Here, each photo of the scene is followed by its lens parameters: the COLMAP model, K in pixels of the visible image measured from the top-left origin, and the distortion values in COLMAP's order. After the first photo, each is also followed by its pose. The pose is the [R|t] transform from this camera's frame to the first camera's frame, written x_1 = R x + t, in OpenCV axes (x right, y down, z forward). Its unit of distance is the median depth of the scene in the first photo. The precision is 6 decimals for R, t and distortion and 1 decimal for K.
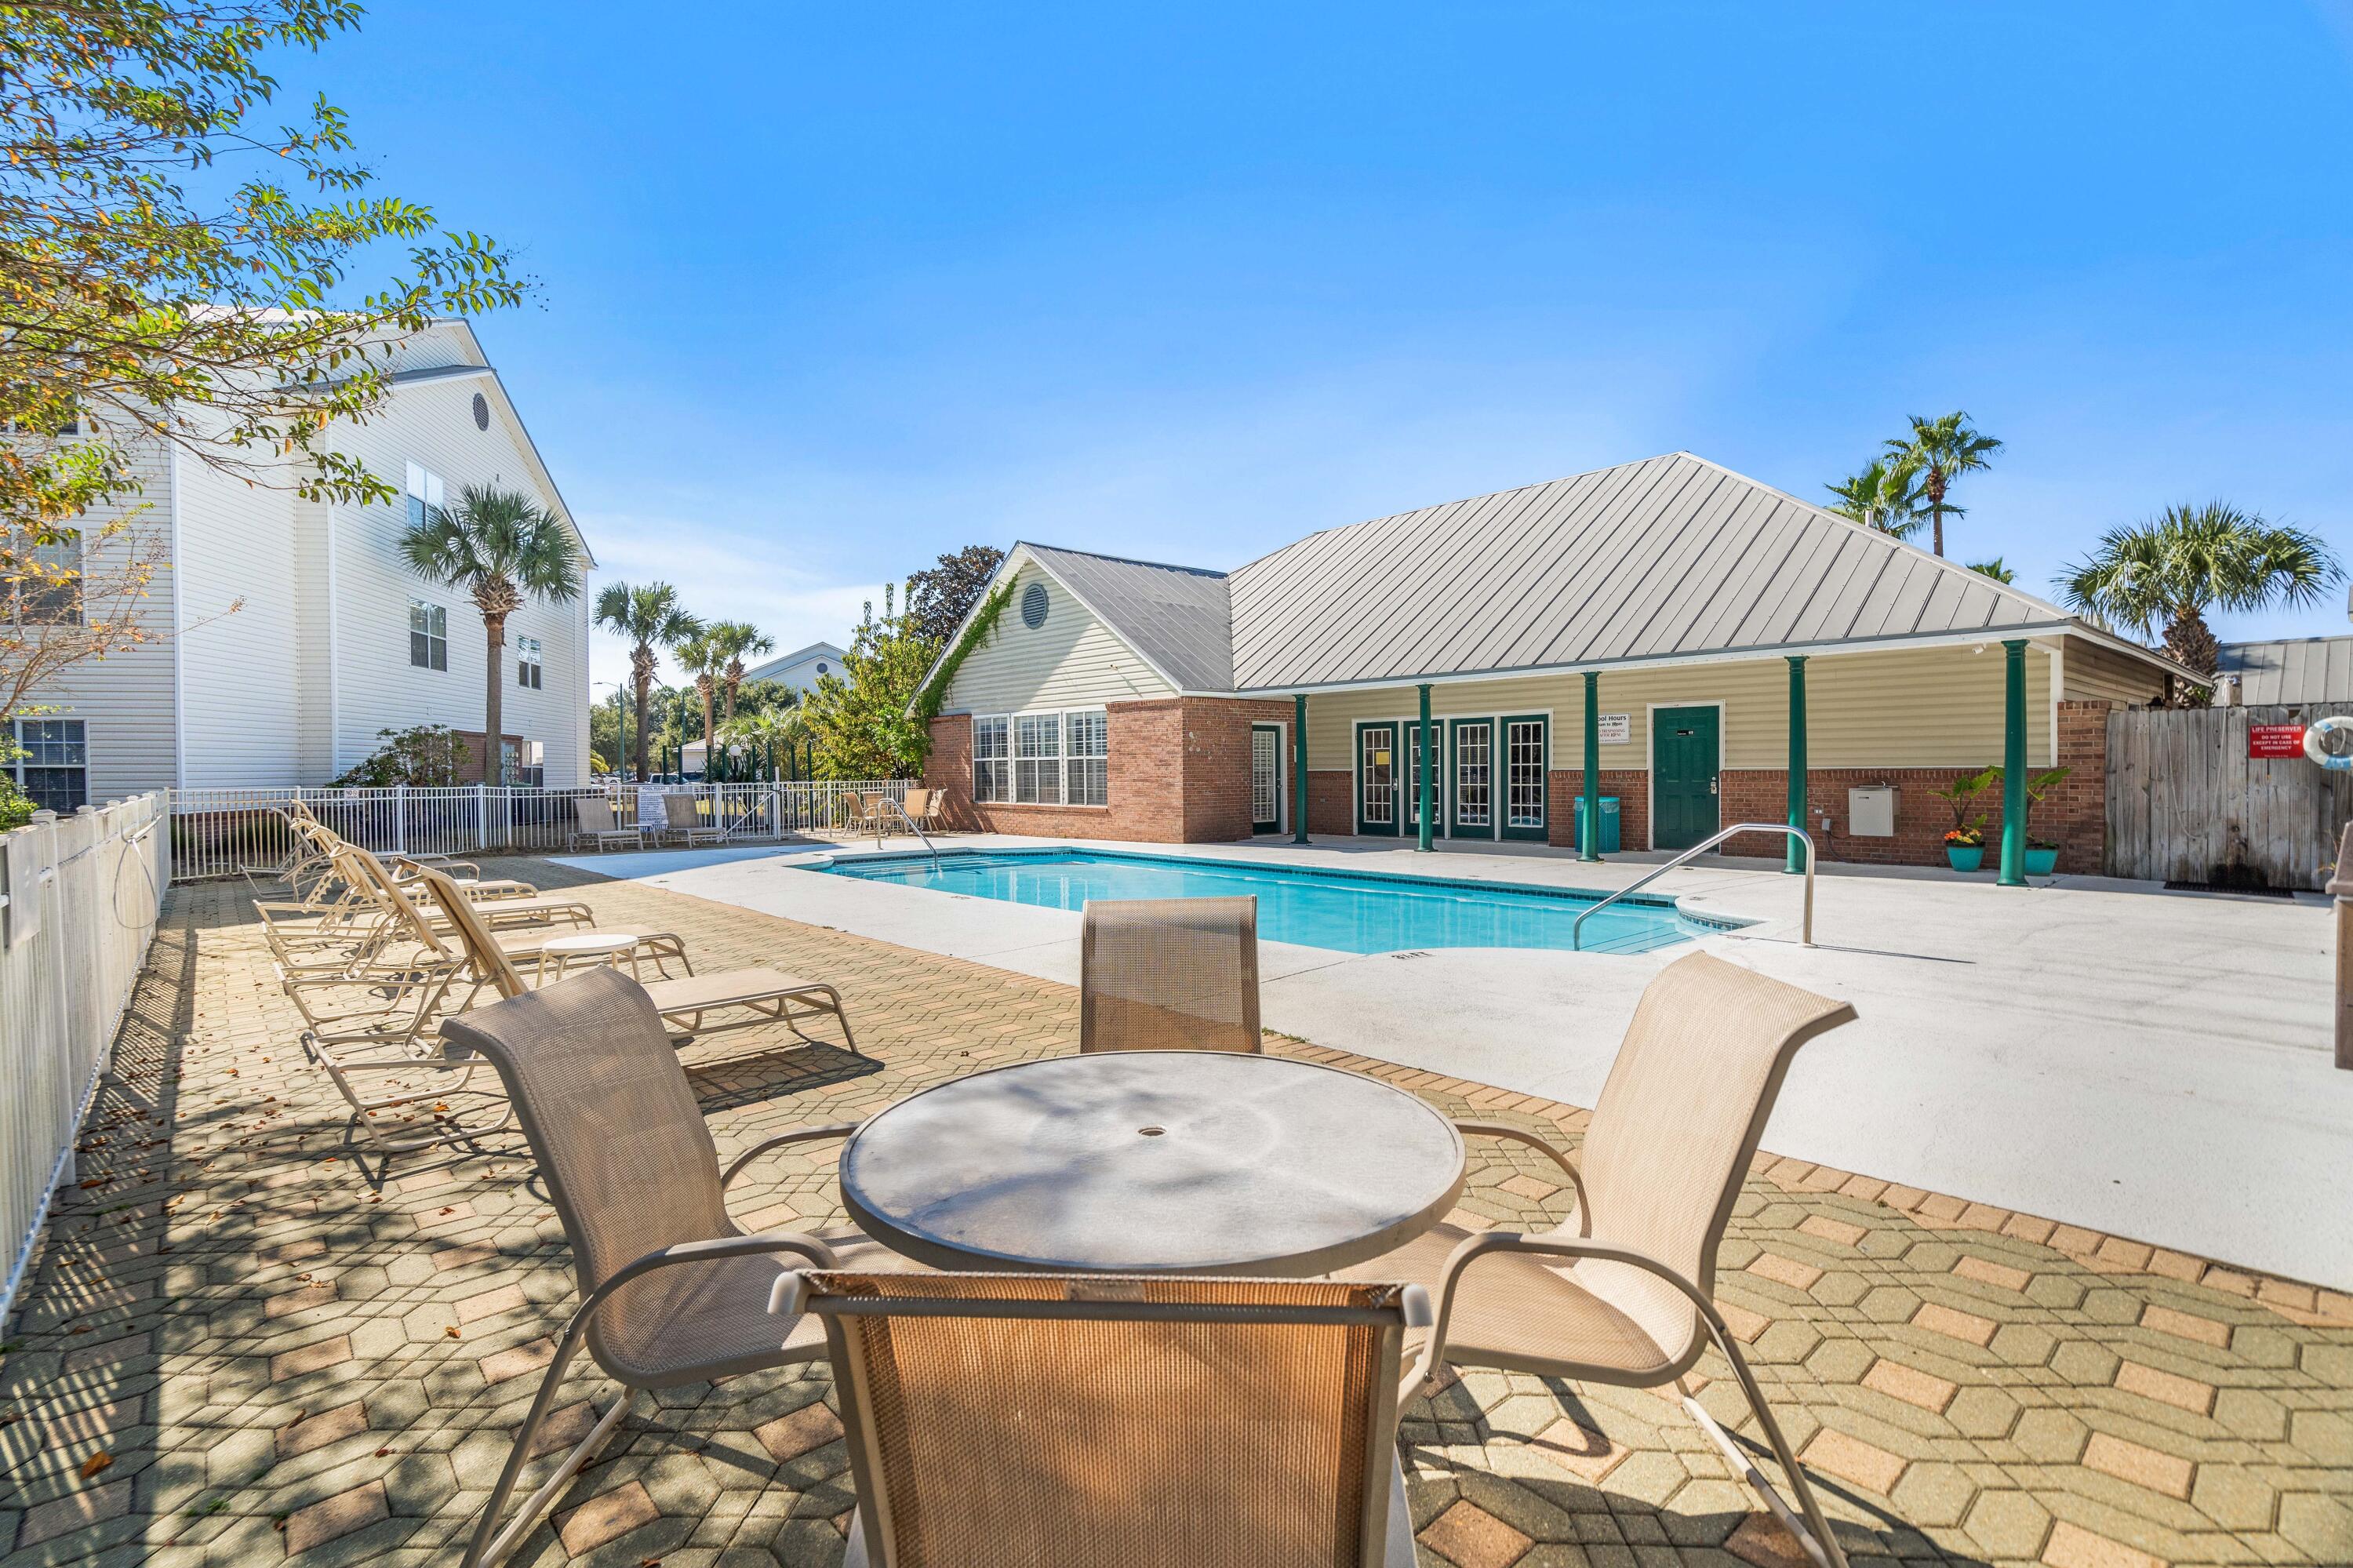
lens RADIAL K [[1095.0, 0, 1162.9], [0, 1095.0, 794.5], [0, 0, 1]] dist [-0.004203, -0.000259]
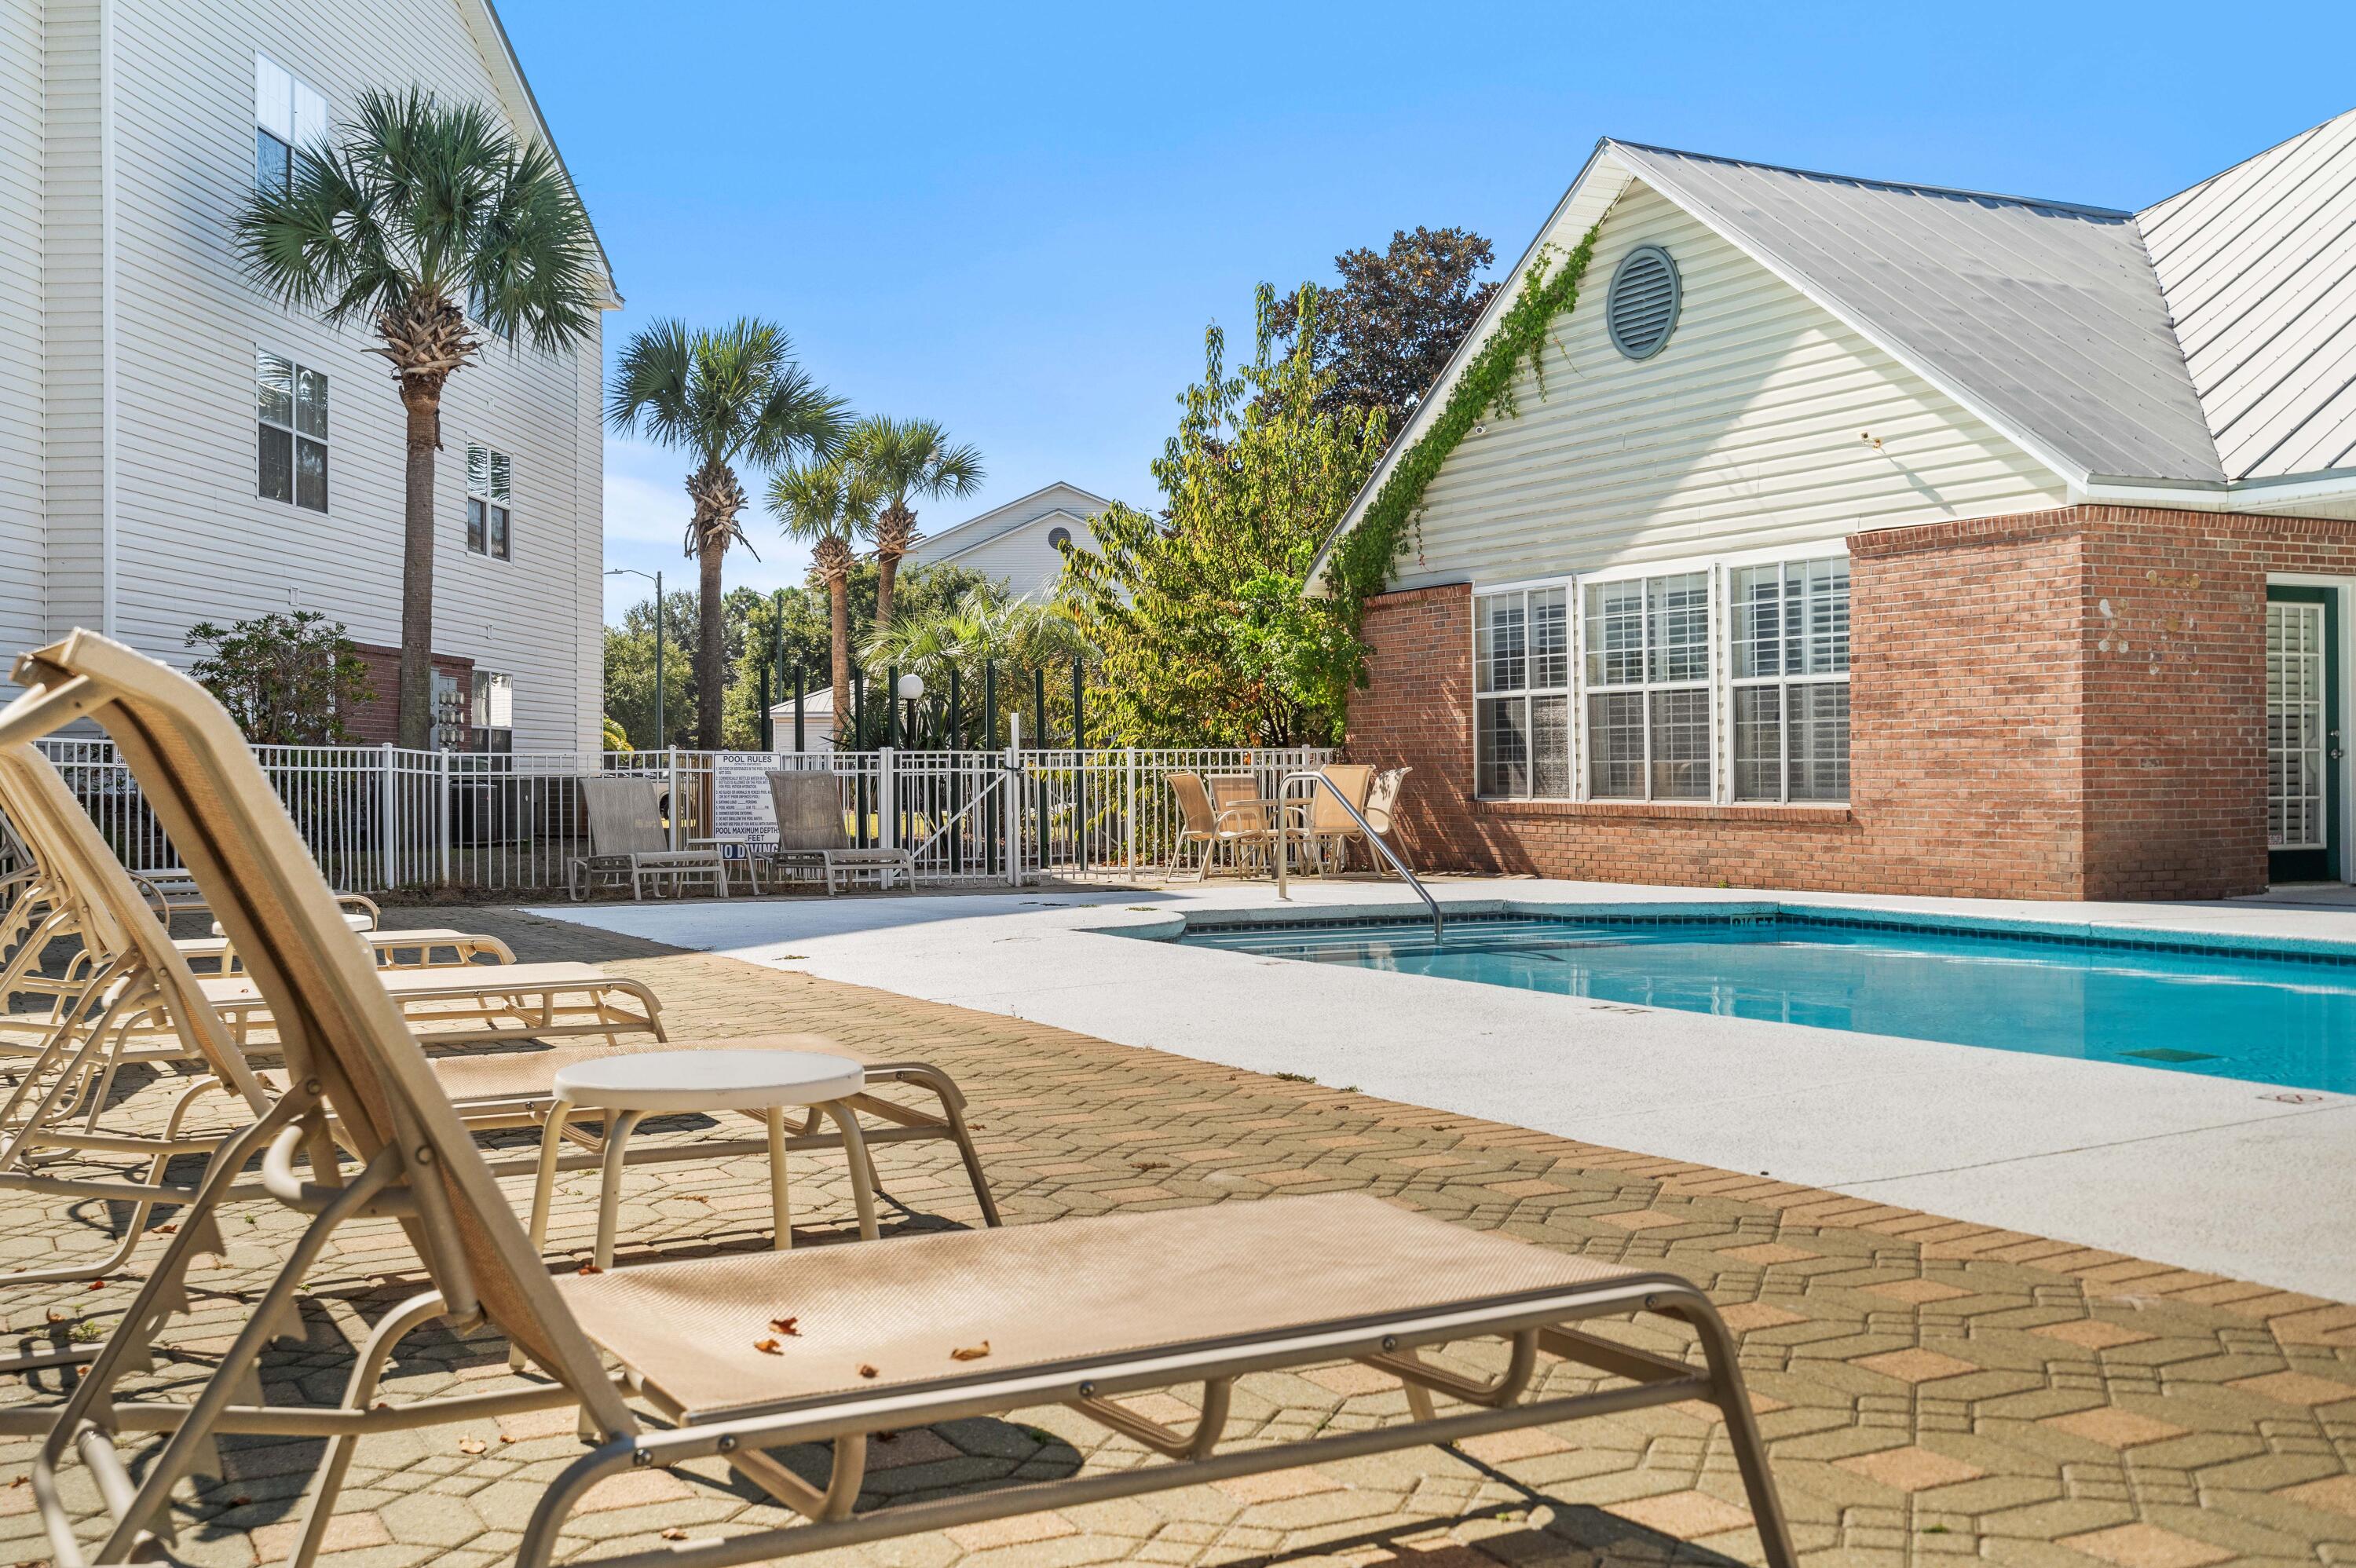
lens RADIAL K [[2434.8, 0, 1171.3], [0, 2434.8, 786.7], [0, 0, 1]] dist [-0.003323, 0.000000]
pose [[0.969161, 0.004274, -0.246391, -0.063799], [-0.008258, 0.999851, -0.015140, 0.017543], [0.246290, 0.016707, 0.969052, 0.106072]]
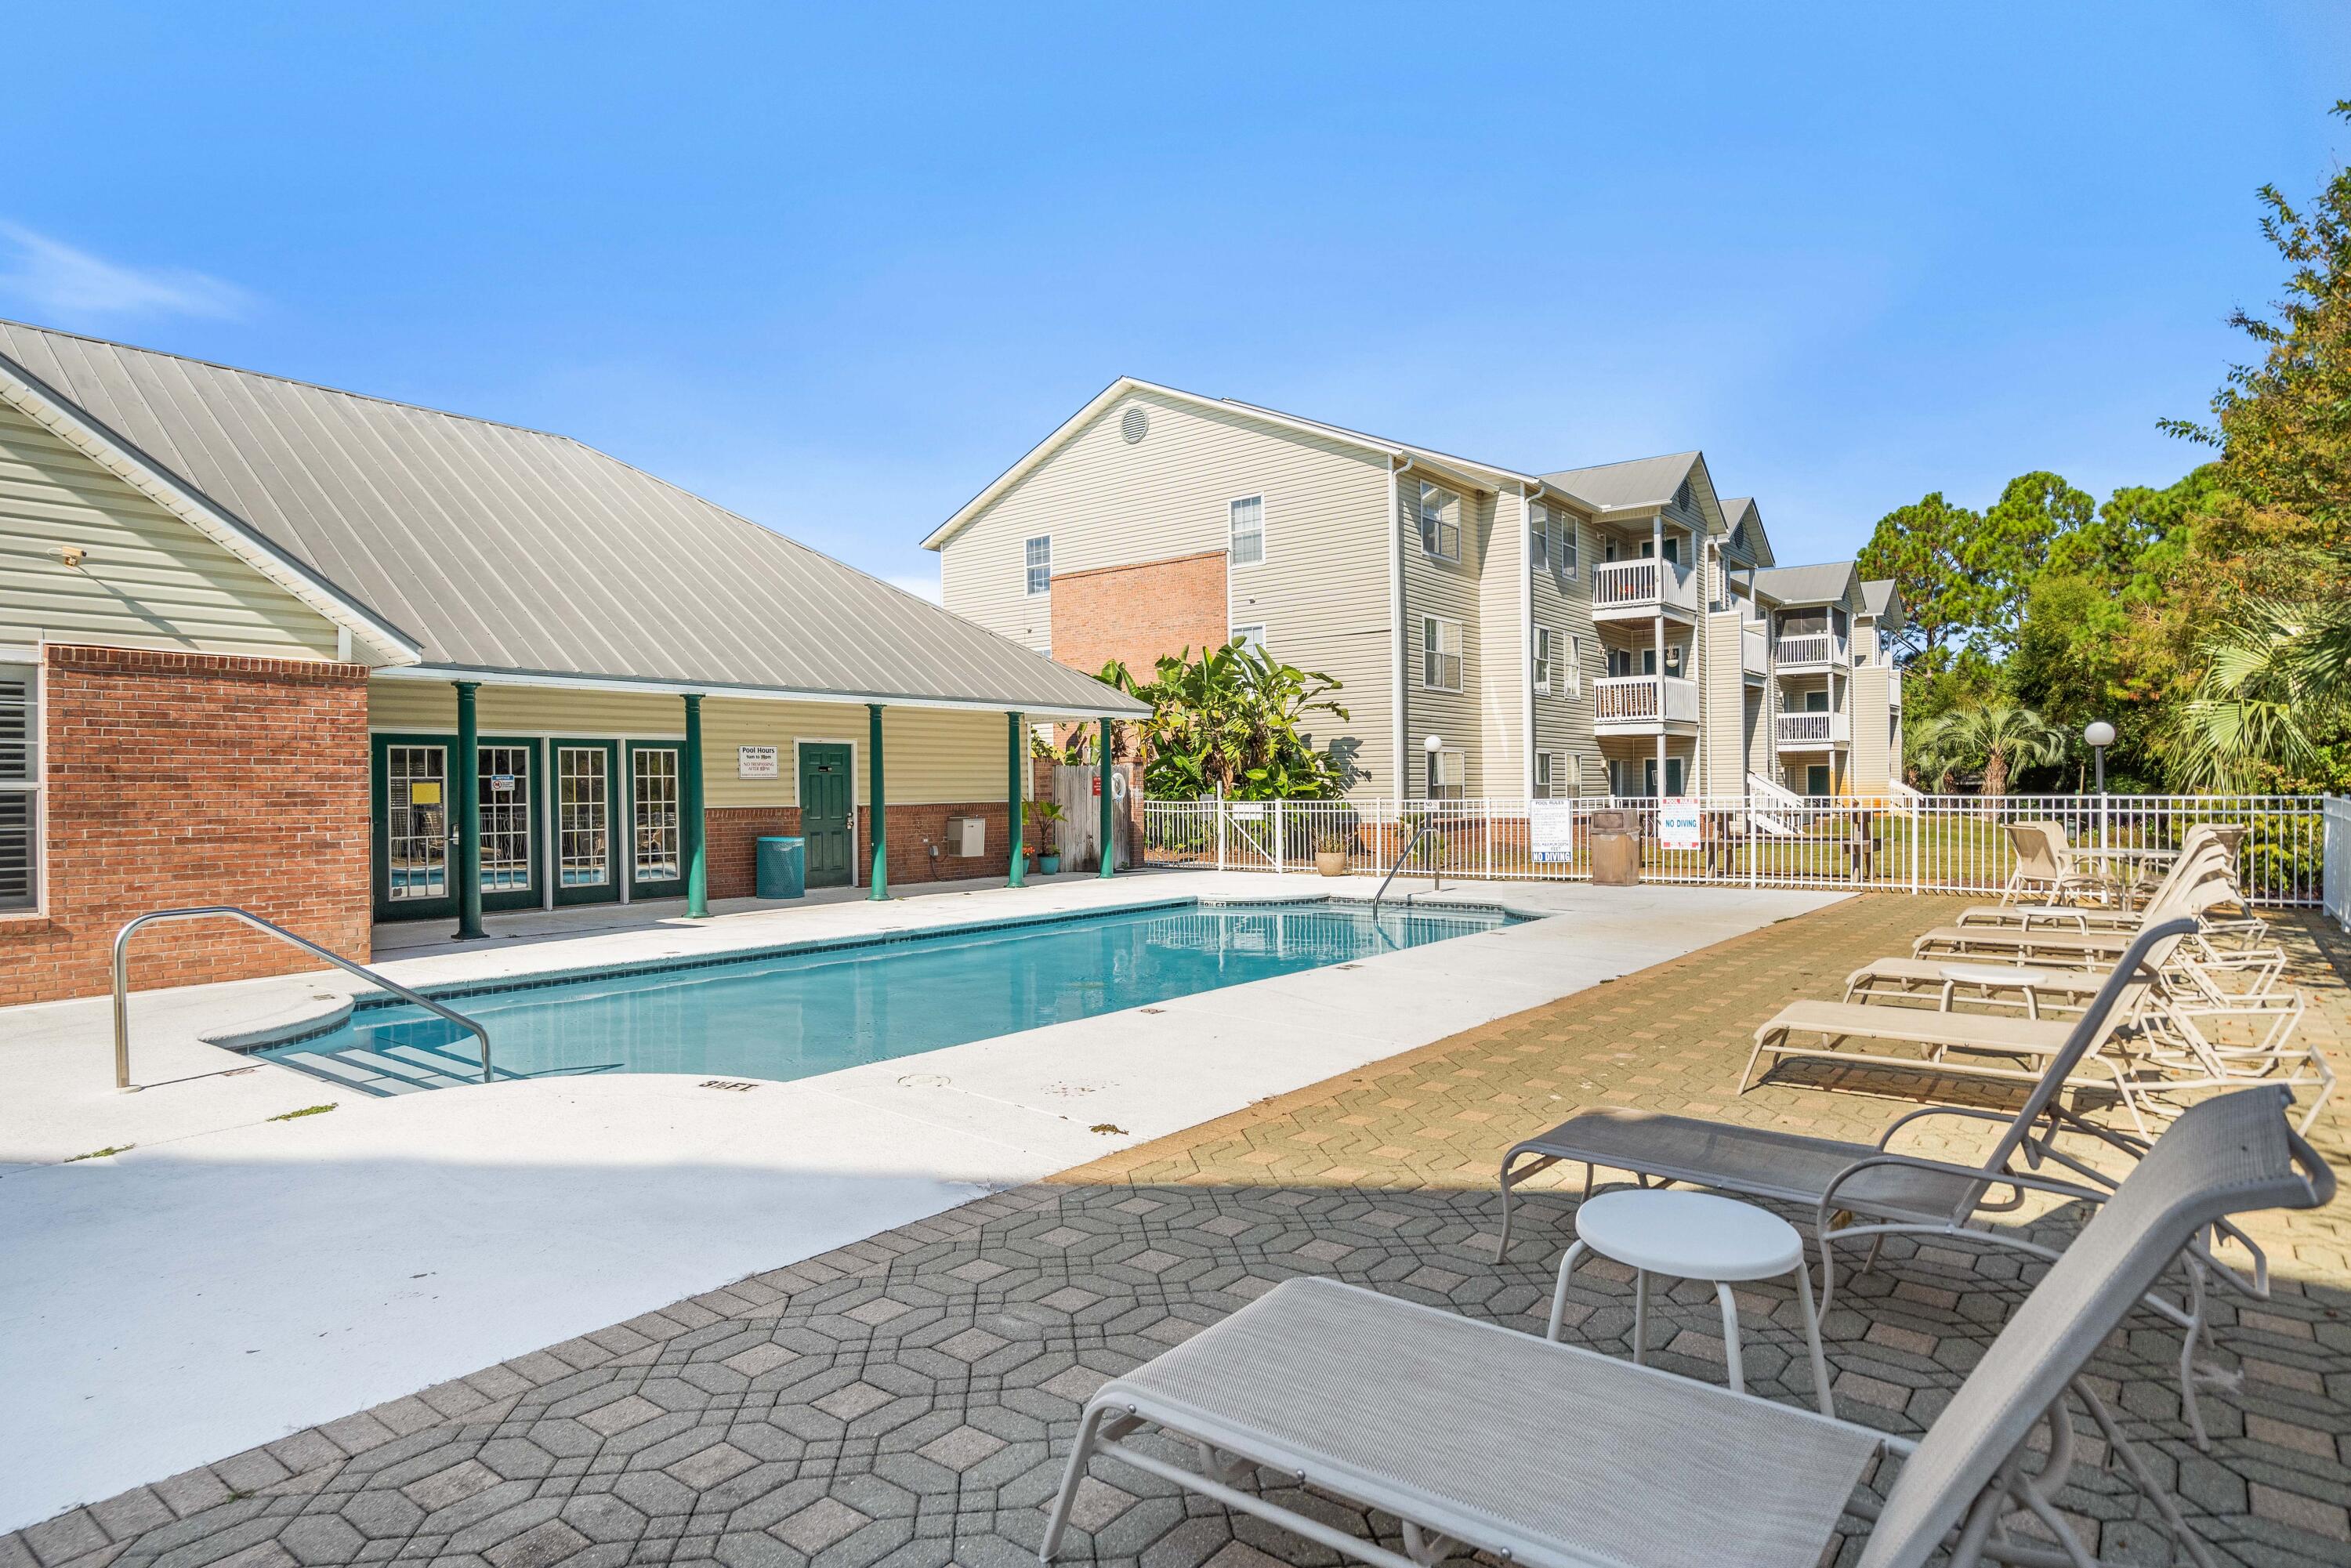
lens RADIAL K [[1292.9, 0, 1163.0], [0, 1292.9, 787.7], [0, 0, 1]] dist [-0.030288, 0.000058]
pose [[-0.182026, 0.013753, 0.983198, -0.503289], [0.038015, 0.999253, -0.006939, -0.013477], [-0.982559, 0.036113, -0.182413, 0.624274]]
